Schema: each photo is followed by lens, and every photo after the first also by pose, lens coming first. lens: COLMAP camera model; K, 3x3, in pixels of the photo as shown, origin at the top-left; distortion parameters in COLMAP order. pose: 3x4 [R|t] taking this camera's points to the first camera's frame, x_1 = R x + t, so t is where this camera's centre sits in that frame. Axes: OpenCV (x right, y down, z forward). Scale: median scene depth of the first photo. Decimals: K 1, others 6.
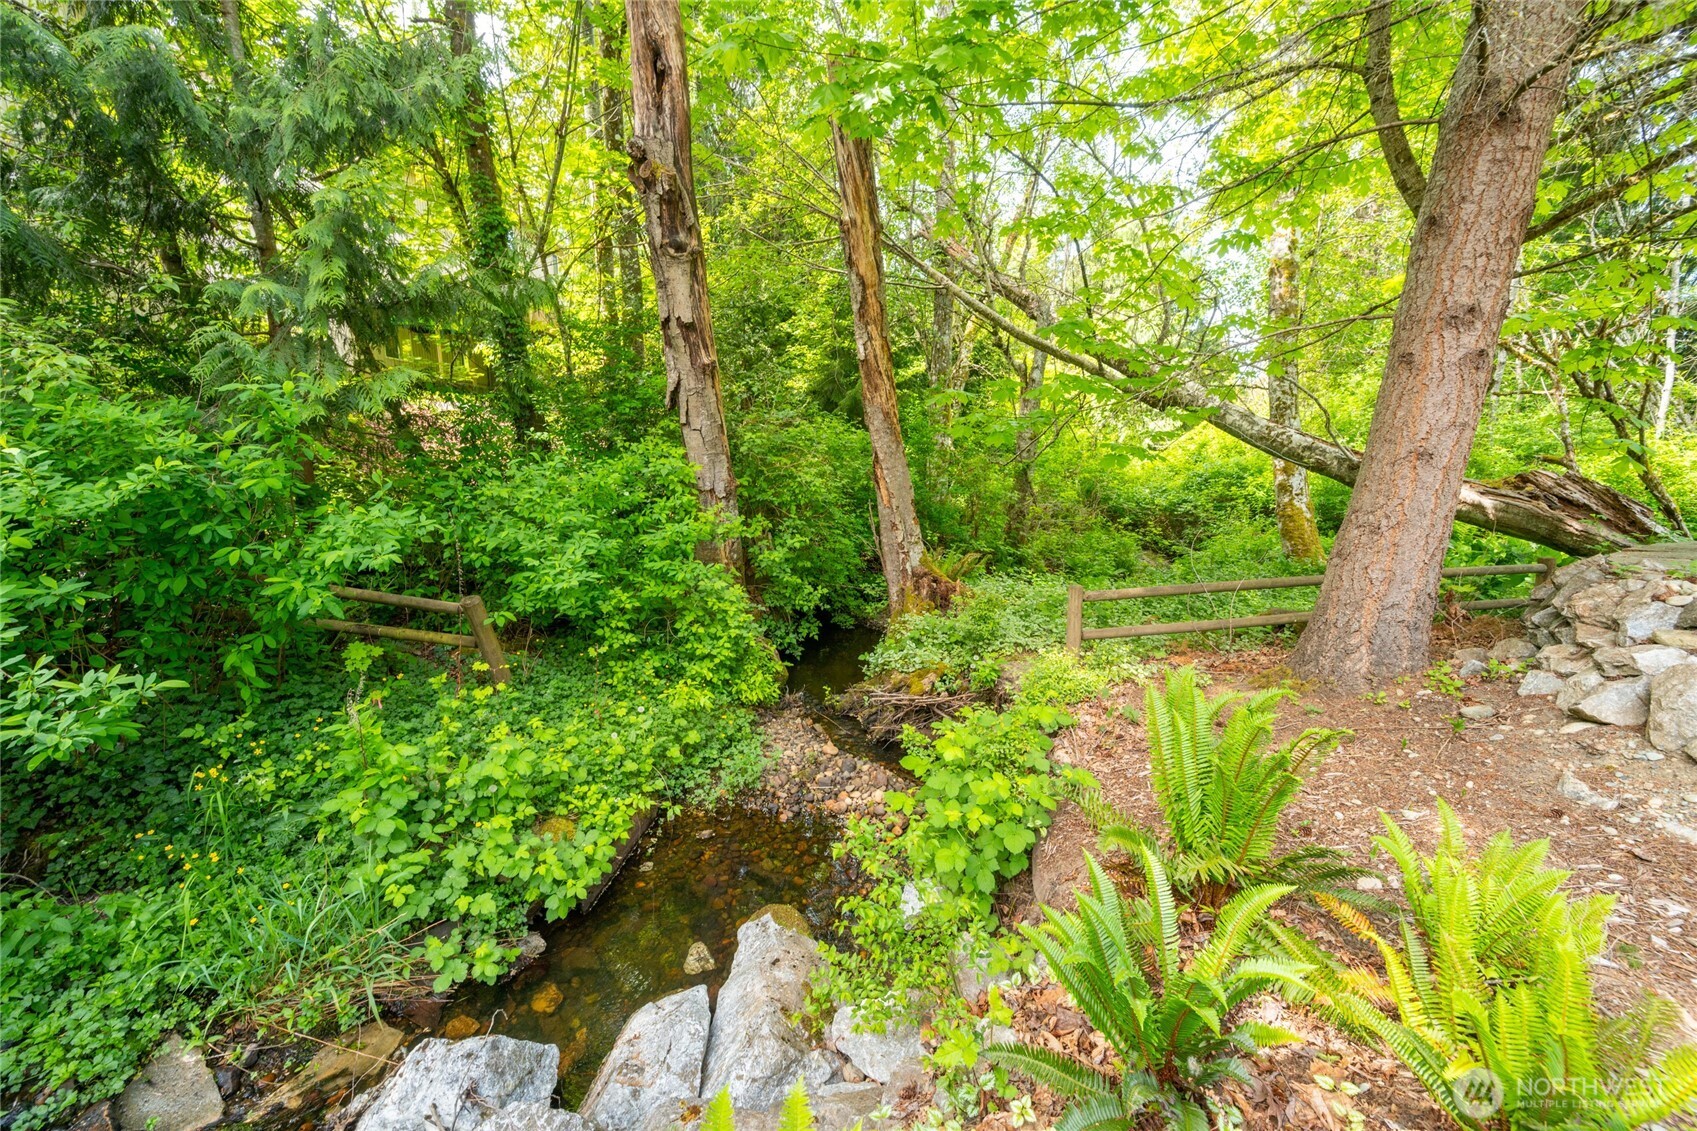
lens RADIAL K [[665.4, 0, 841.7], [0, 665.4, 571.2], [0, 0, 1]] dist [0.001588, -0.000214]
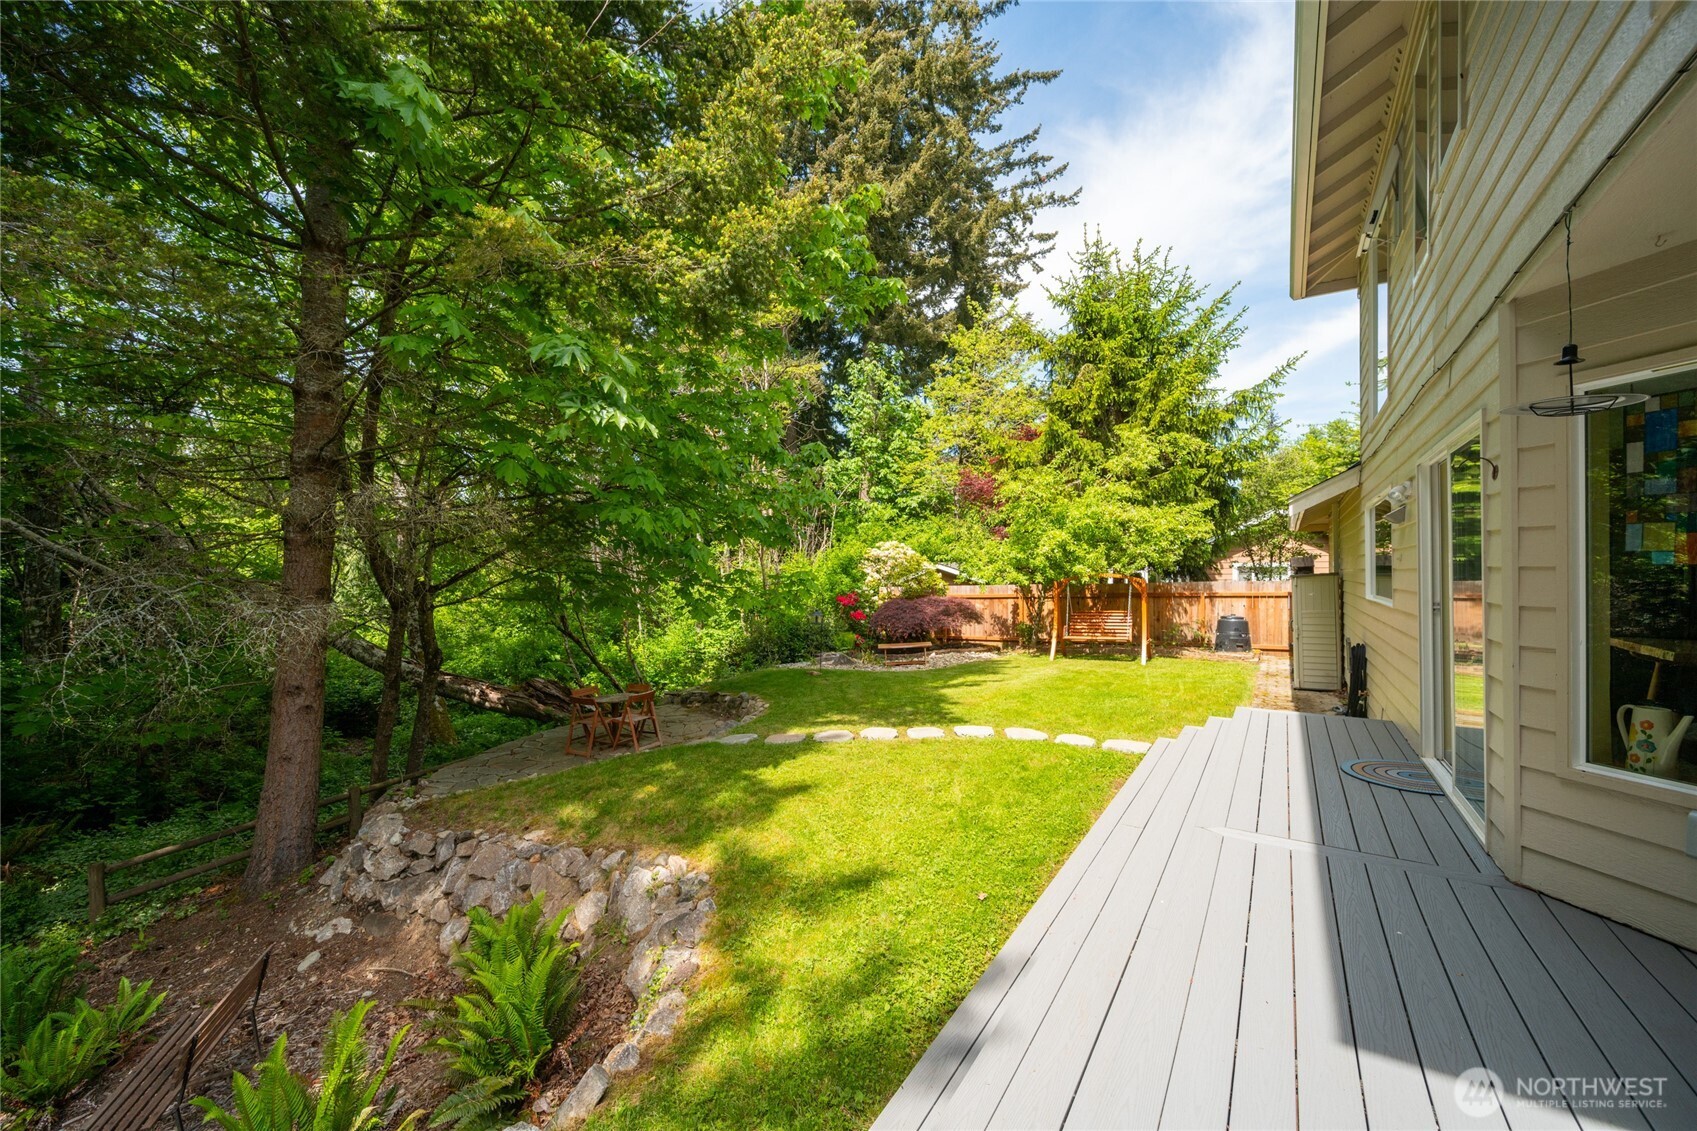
lens RADIAL K [[665.4, 0, 841.7], [0, 665.4, 571.2], [0, 0, 1]] dist [0.001588, -0.000214]
pose [[0.589273, -0.013478, 0.807822, 0.137366], [0.171615, 0.979132, -0.108850, -0.114972], [-0.789497, 0.202777, 0.579289, -0.798159]]
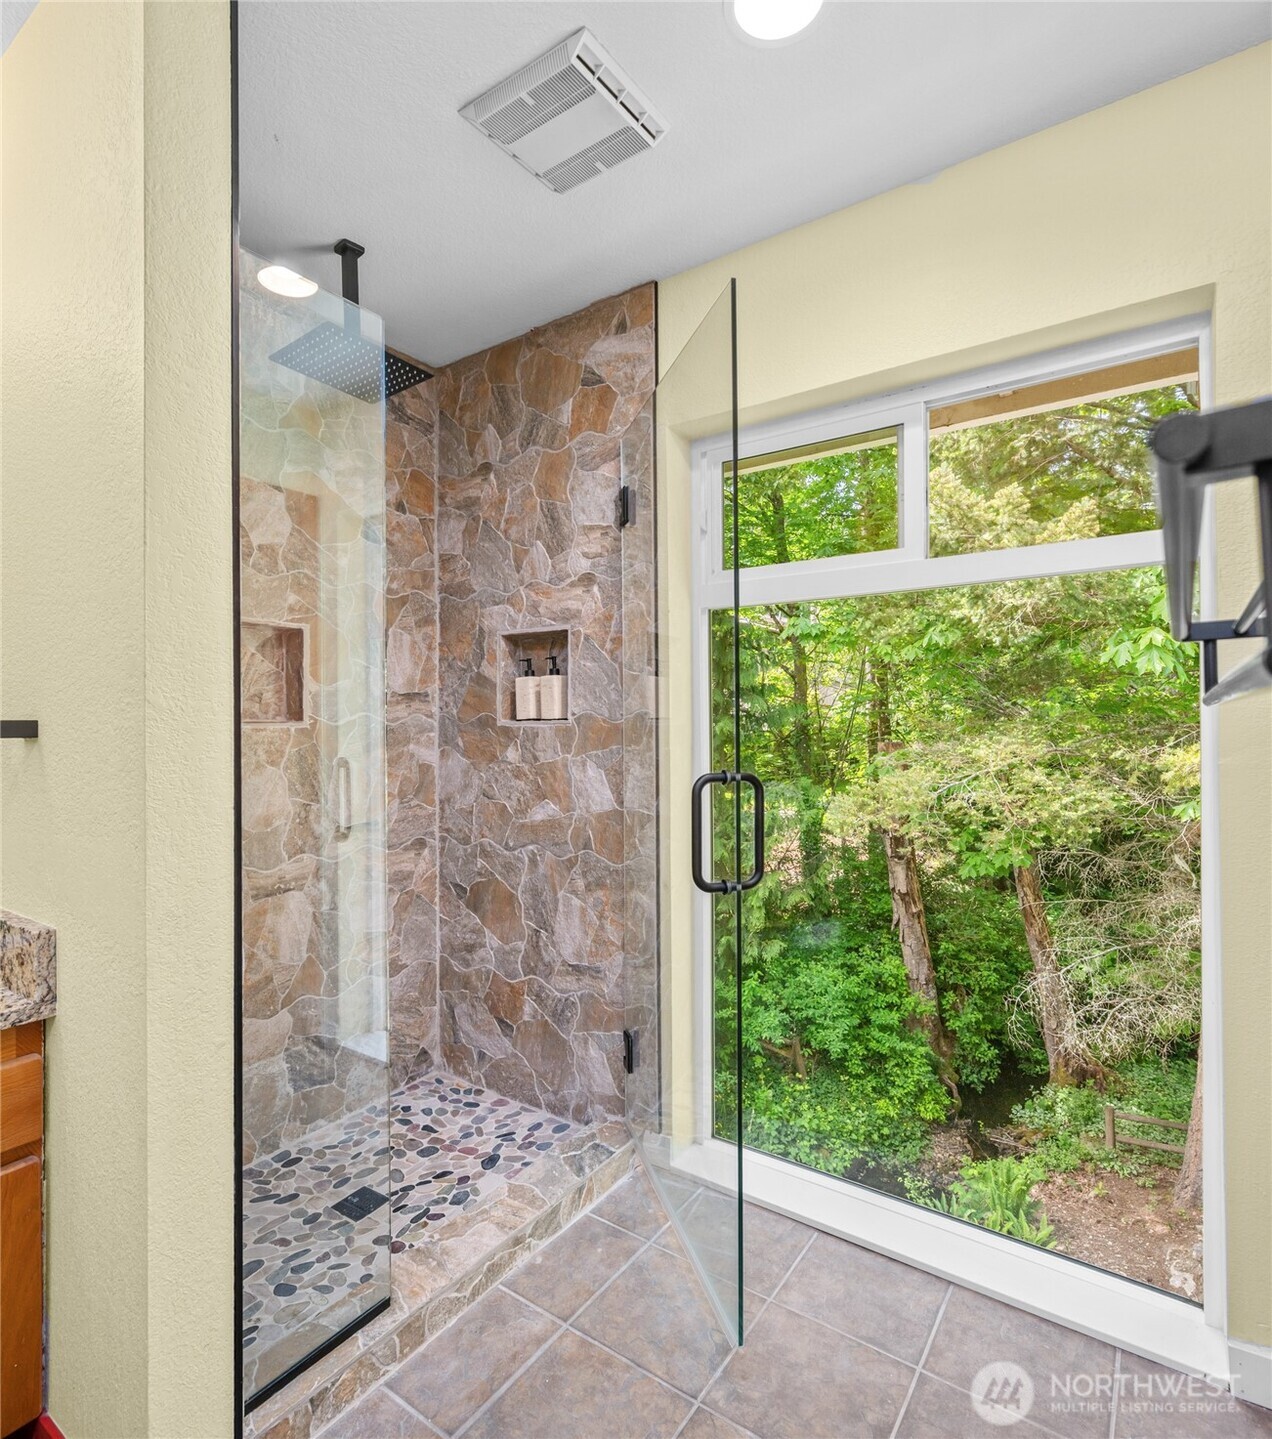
lens RADIAL K [[769.2, 0, 630.8], [0, 769.2, 718.5], [0, 0, 1]] dist [0.001746, 0.001830]
pose [[0.793059, -0.013519, -0.608995, 0.486885], [-0.111550, 0.979624, -0.167011, -0.405805], [0.598844, 0.200383, 0.775392, -1.246393]]
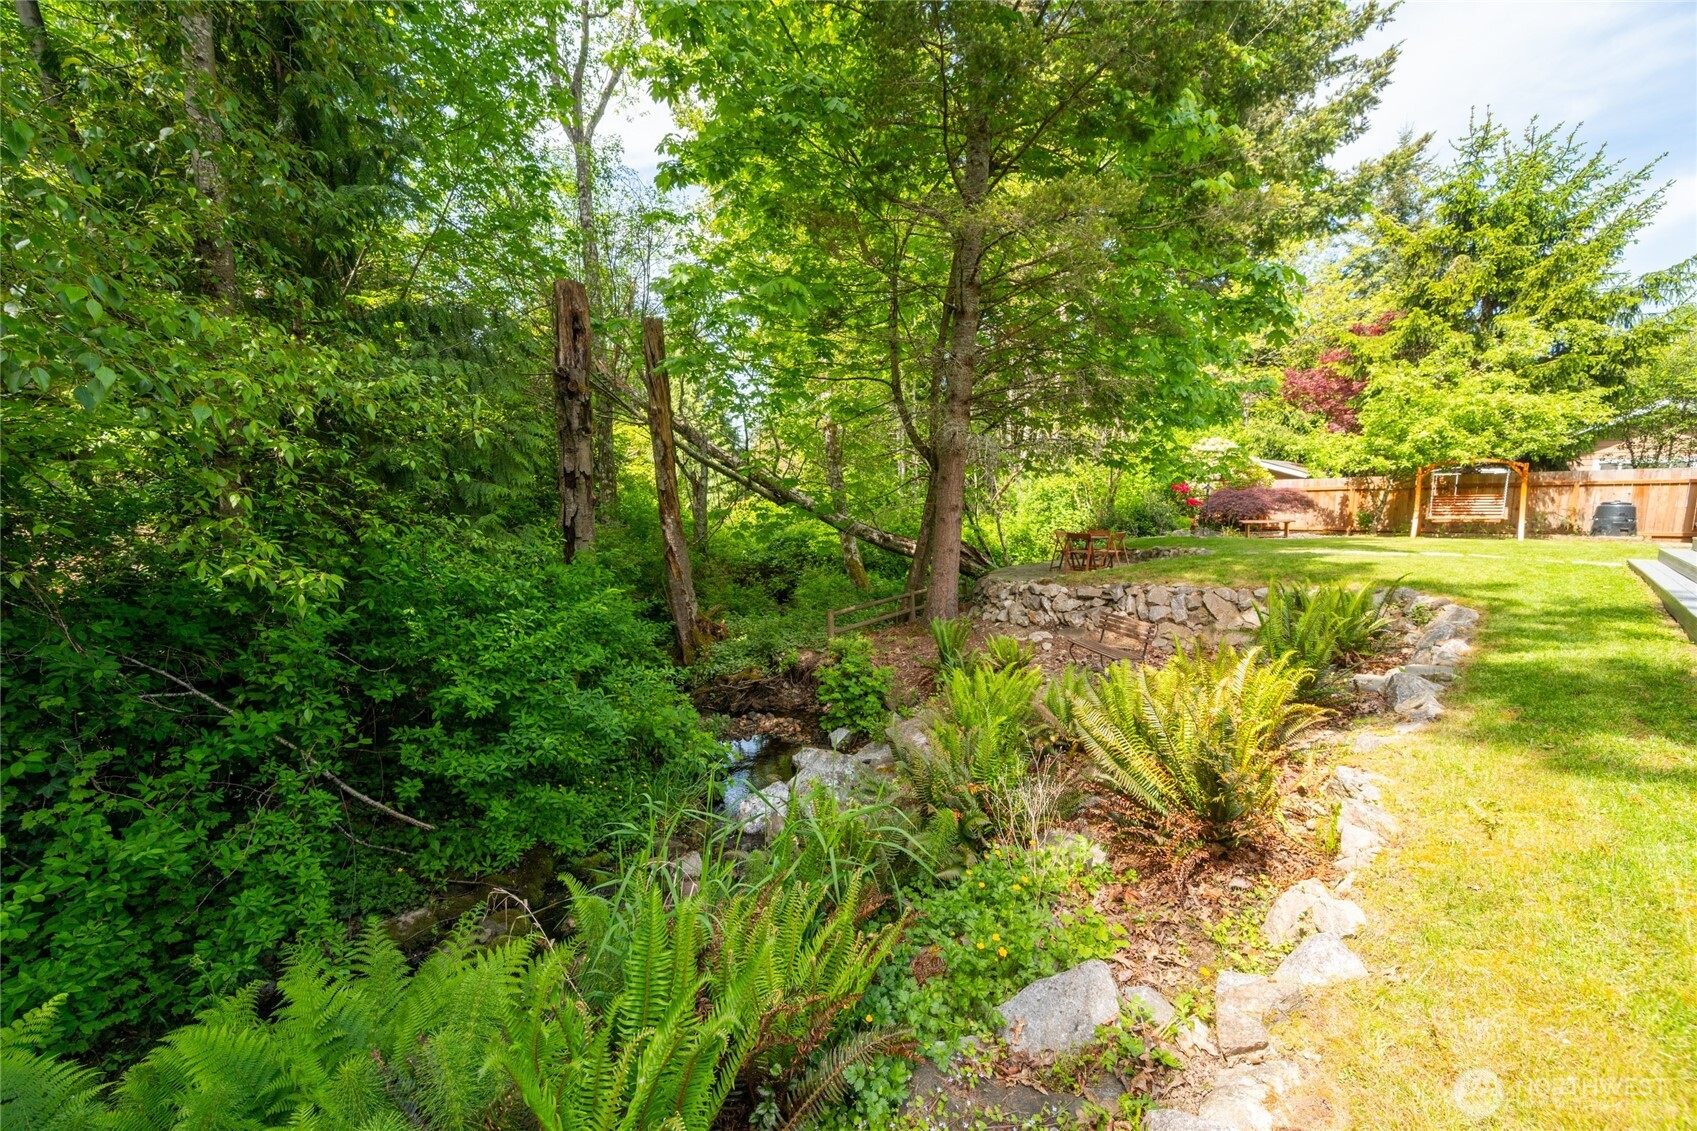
lens RADIAL K [[665.4, 0, 841.7], [0, 665.4, 571.2], [0, 0, 1]] dist [0.001588, -0.000214]
pose [[0.762634, -0.077302, 0.642195, -0.801769], [0.129046, 0.991057, -0.033954, -0.018645], [-0.633827, 0.108767, 0.765789, -0.553658]]
